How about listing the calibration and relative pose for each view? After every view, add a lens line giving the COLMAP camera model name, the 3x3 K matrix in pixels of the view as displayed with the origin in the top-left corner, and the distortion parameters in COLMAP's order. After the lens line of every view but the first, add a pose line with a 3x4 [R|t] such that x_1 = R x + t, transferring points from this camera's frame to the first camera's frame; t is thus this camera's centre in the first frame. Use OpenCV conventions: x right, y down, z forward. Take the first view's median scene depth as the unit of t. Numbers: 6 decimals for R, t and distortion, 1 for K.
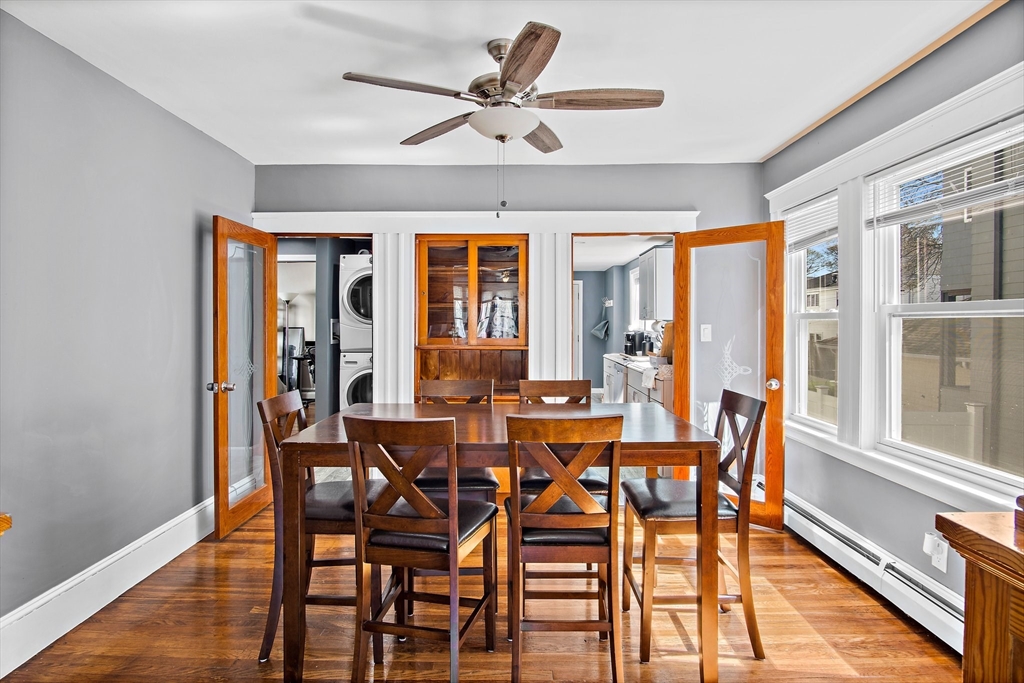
lens RADIAL K [[553.7, 0, 511.7], [0, 553.7, 346.1], [0, 0, 1]] dist [-0.019659, -0.000998]
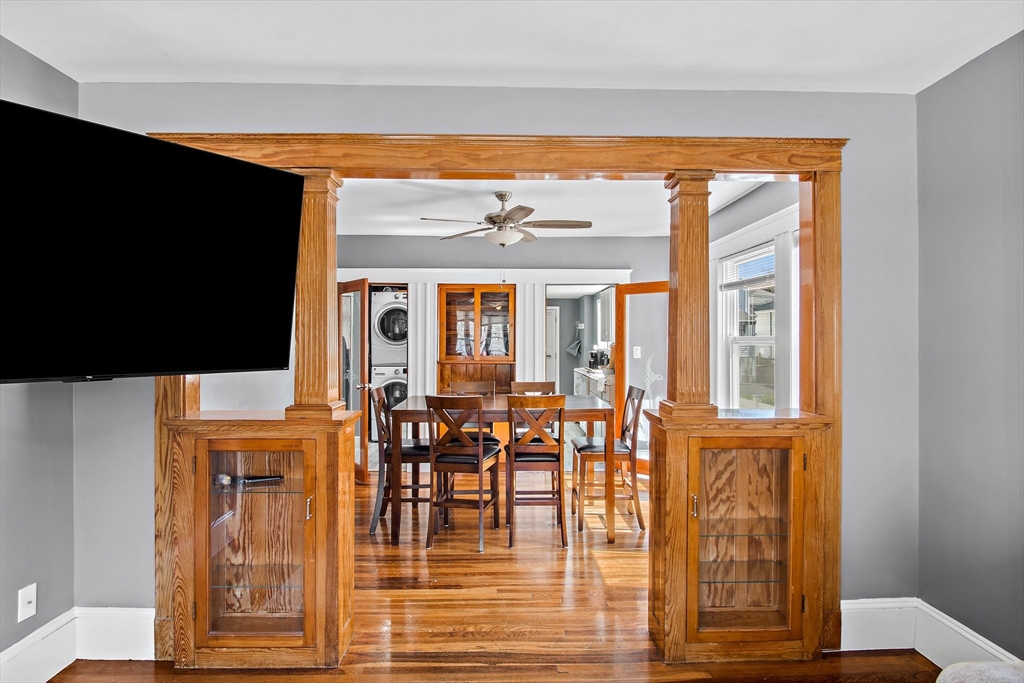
lens RADIAL K [[559.4, 0, 510.8], [0, 559.4, 336.3], [0, 0, 1]] dist [-0.020461, 0.000595]
pose [[0.999548, 0.002749, 0.029936, -0.026357], [-0.001333, 0.998883, -0.047243, 0.003804], [-0.030032, 0.047182, 0.998435, -0.461617]]
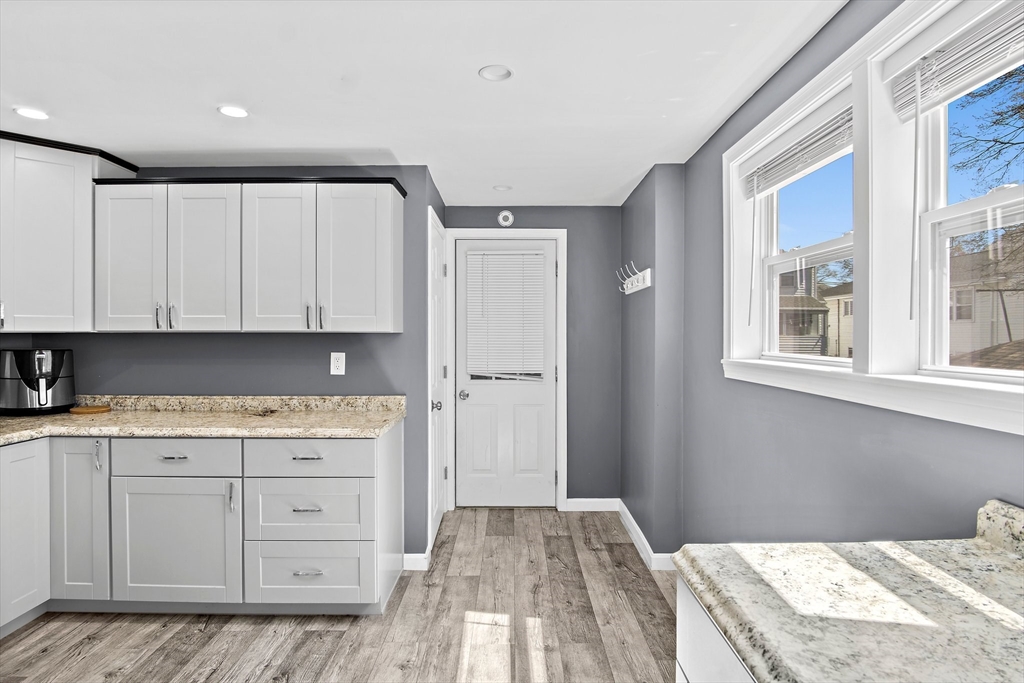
lens RADIAL K [[559.4, 0, 510.8], [0, 559.4, 336.3], [0, 0, 1]] dist [-0.020461, 0.000595]
pose [[0.999997, 0.001505, 0.002142, 0.223122], [-0.001424, 0.999297, -0.037460, -0.068009], [-0.002197, 0.037457, 0.999296, 1.522513]]
